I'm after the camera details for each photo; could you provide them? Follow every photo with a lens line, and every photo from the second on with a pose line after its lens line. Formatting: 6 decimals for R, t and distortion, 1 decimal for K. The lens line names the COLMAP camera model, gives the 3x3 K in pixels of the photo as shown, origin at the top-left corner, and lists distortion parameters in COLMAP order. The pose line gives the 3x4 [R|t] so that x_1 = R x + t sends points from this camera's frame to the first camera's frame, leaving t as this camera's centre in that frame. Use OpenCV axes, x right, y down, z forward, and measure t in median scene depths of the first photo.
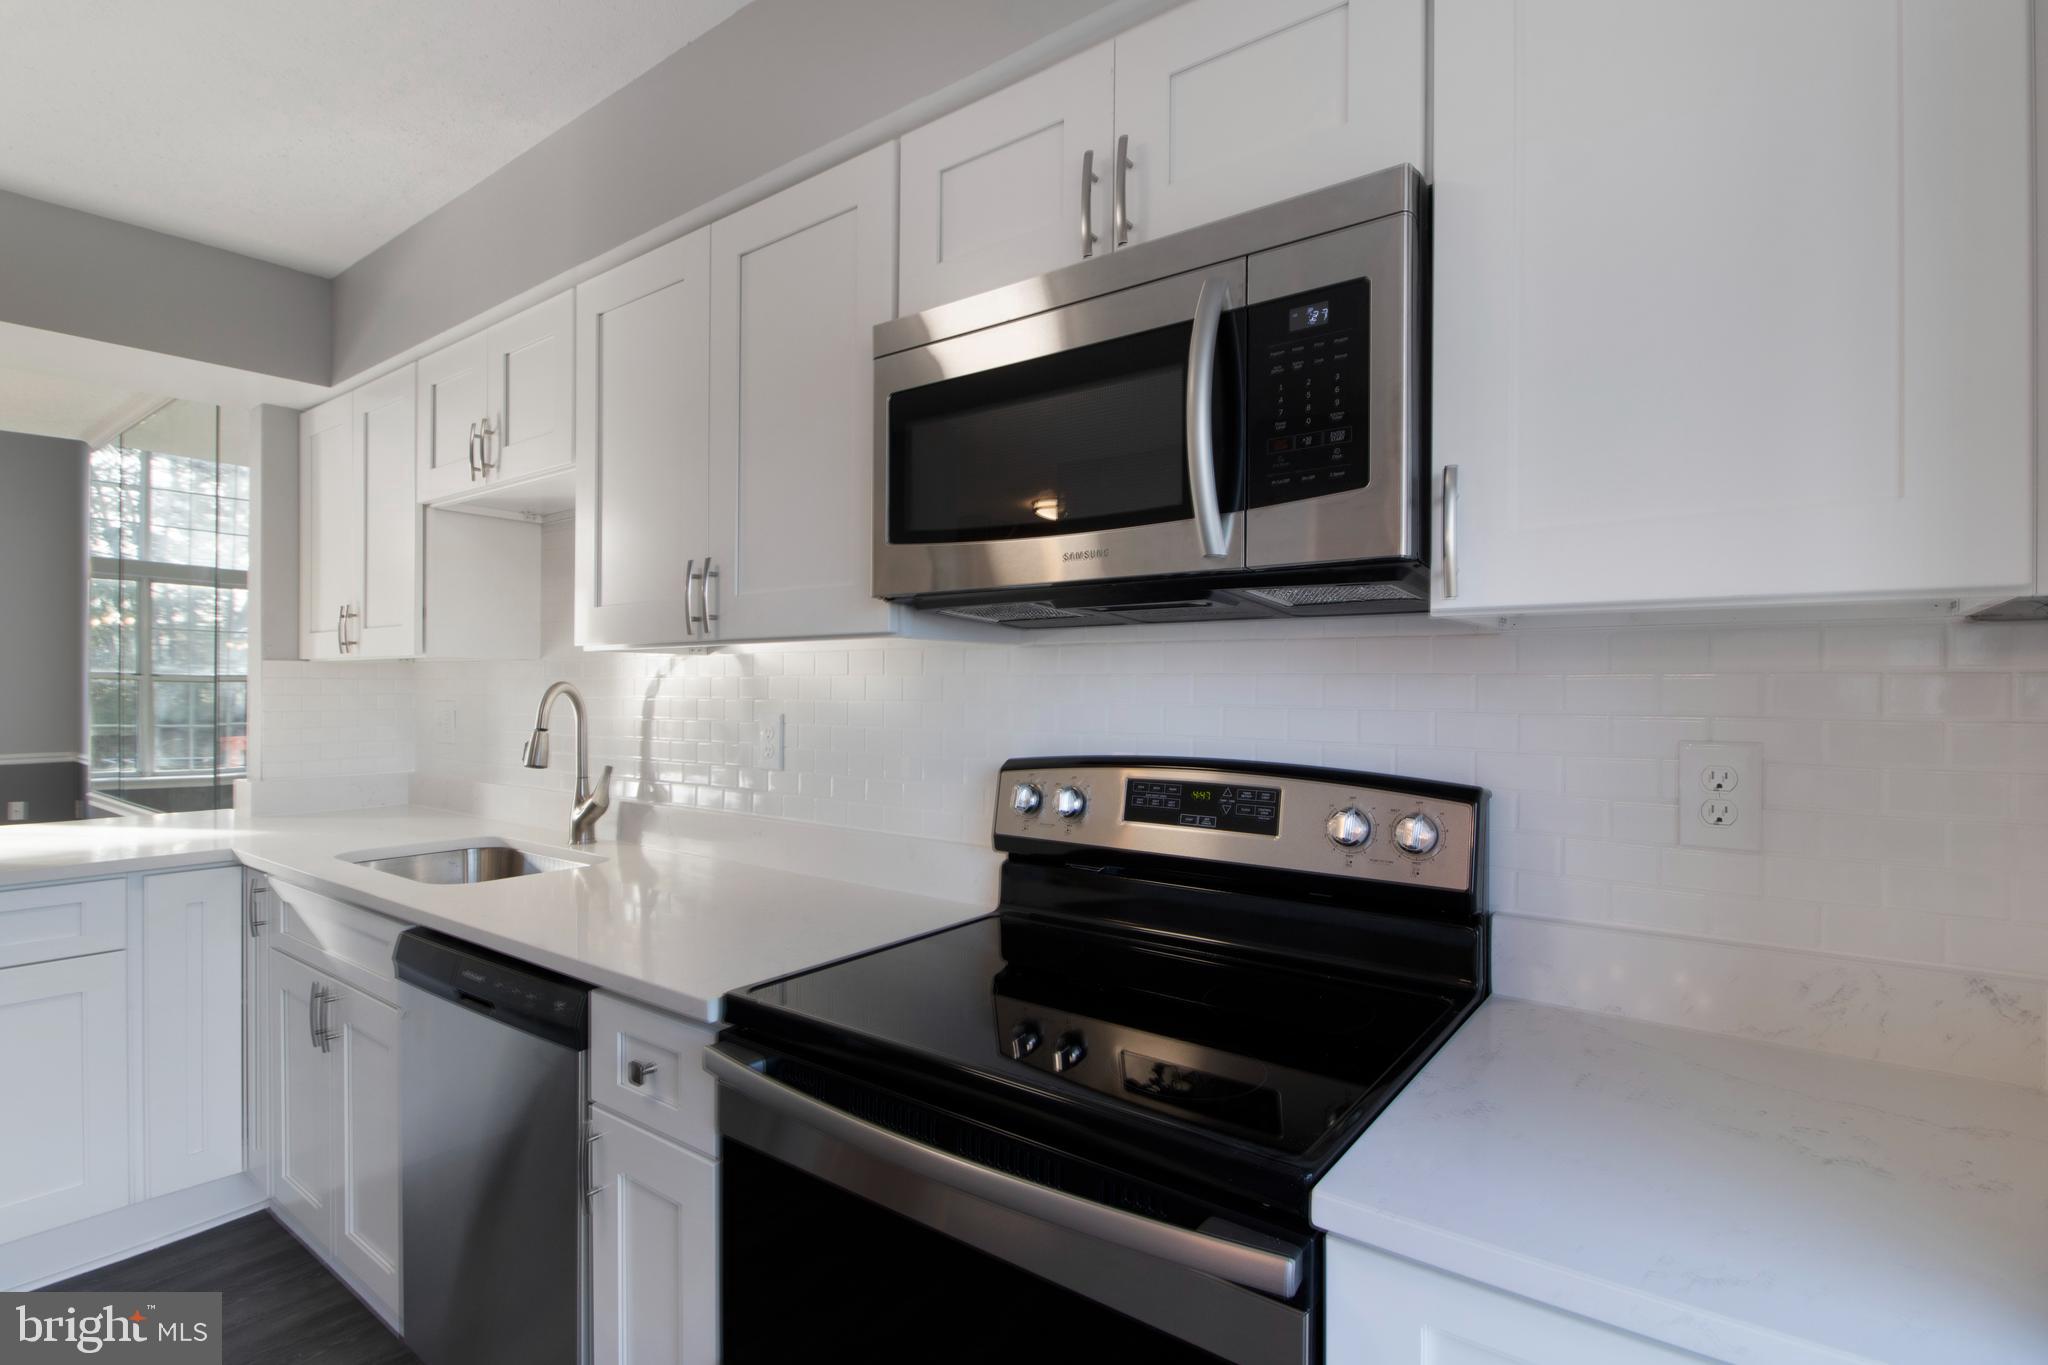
lens RADIAL K [[1019.3, 0, 1026.8], [0, 1019.3, 695.7], [0, 0, 1]] dist [-0.004270, -0.003673]
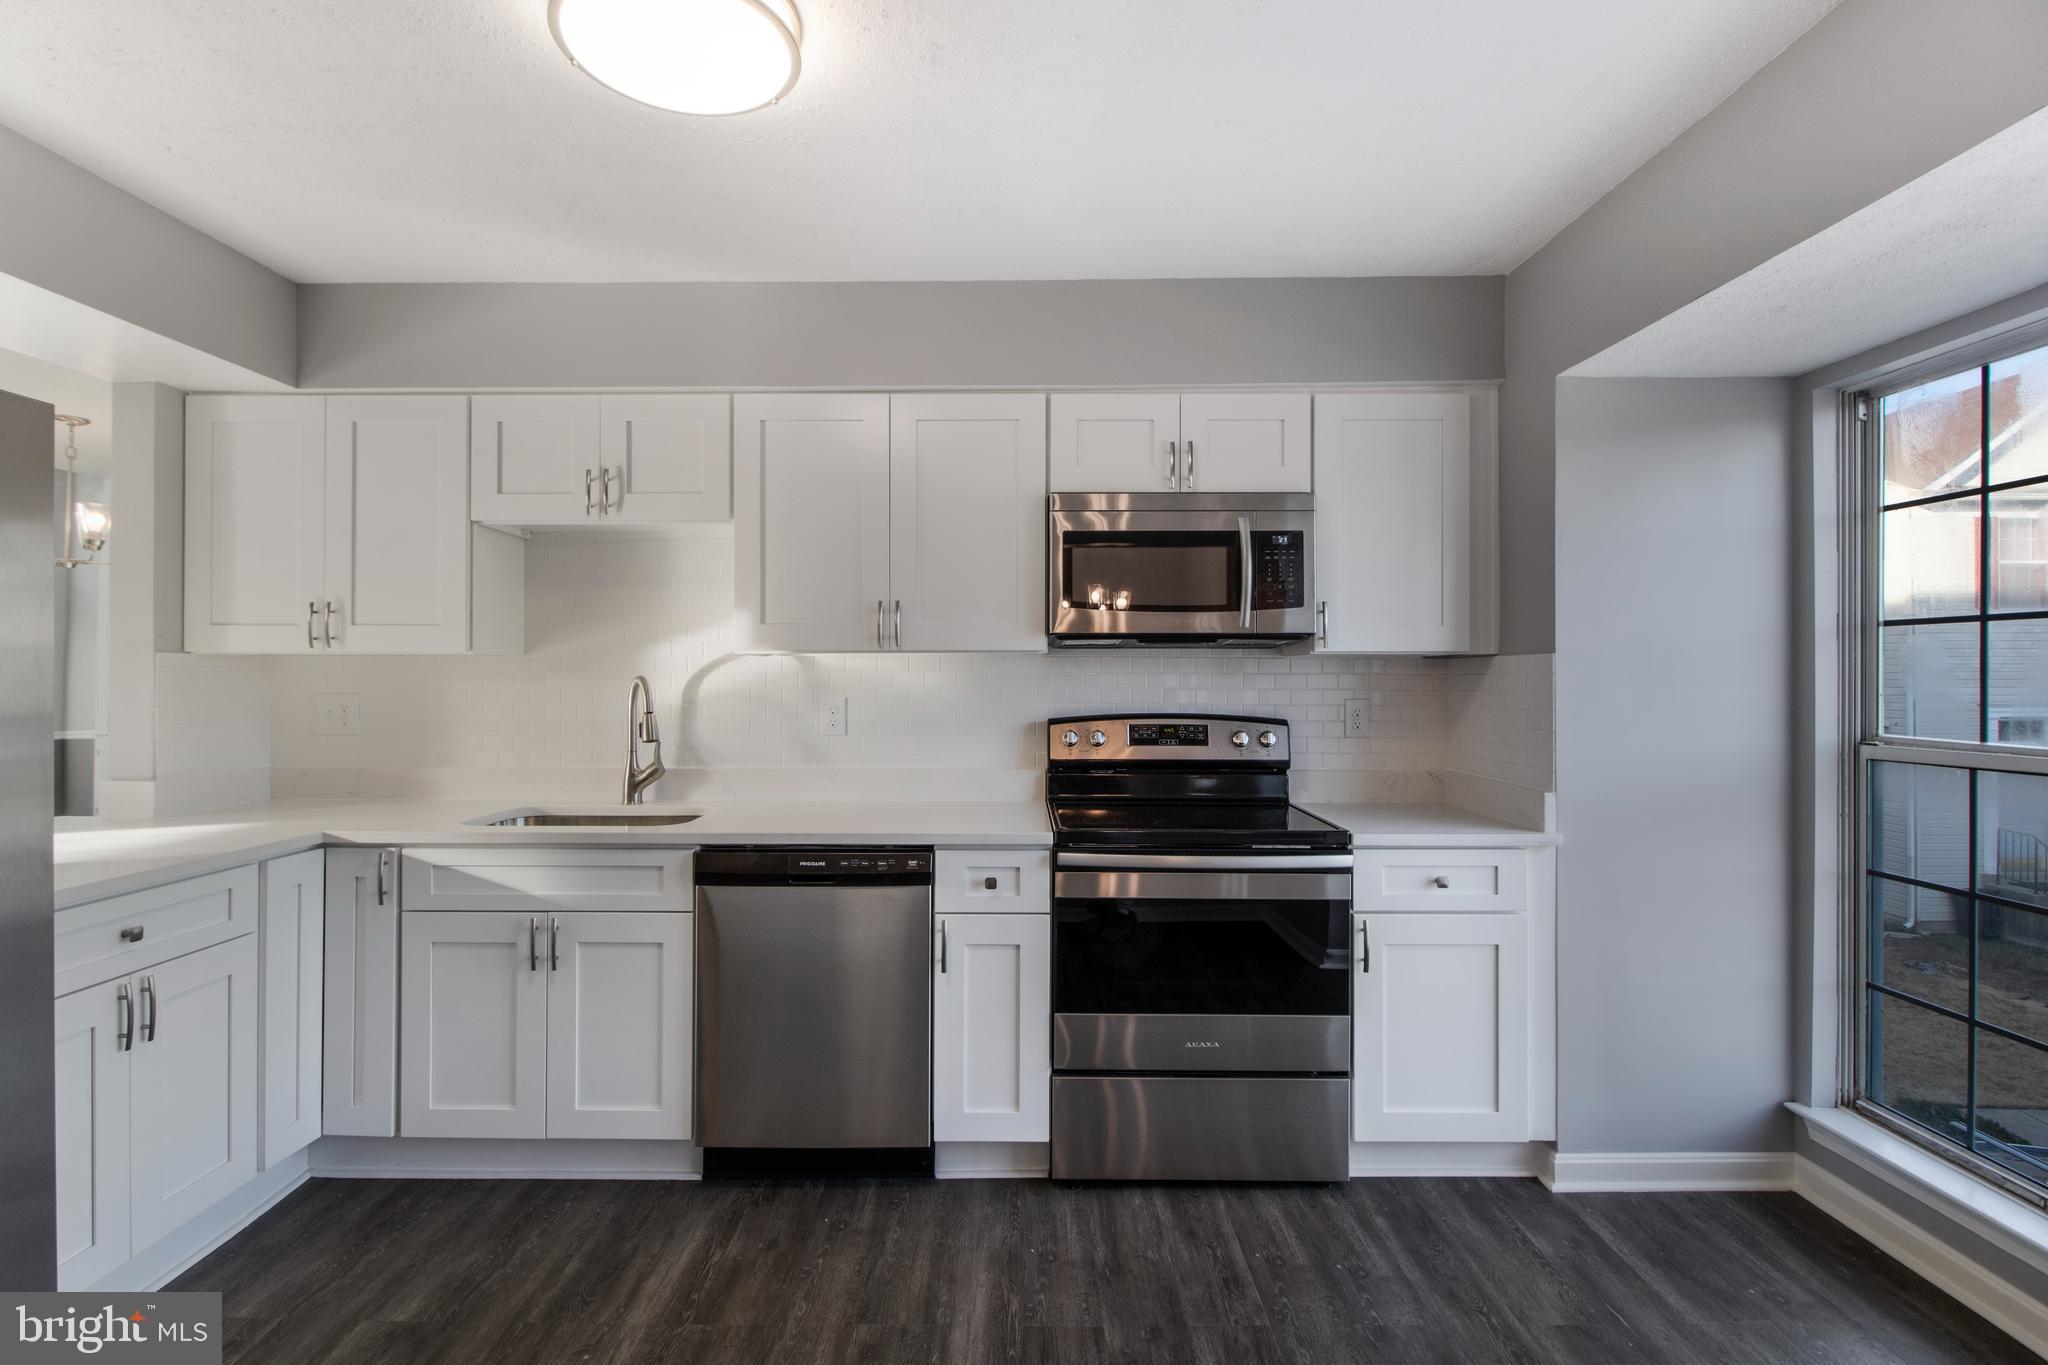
lens RADIAL K [[968.1, 0, 1029.7], [0, 968.1, 680.6], [0, 0, 1]] dist [0.020625, -0.012185]
pose [[0.782415, 0.002002, 0.622755, -0.992132], [0.005730, 0.999929, -0.010413, 0.009352], [-0.622731, 0.011716, 0.782348, -0.311073]]
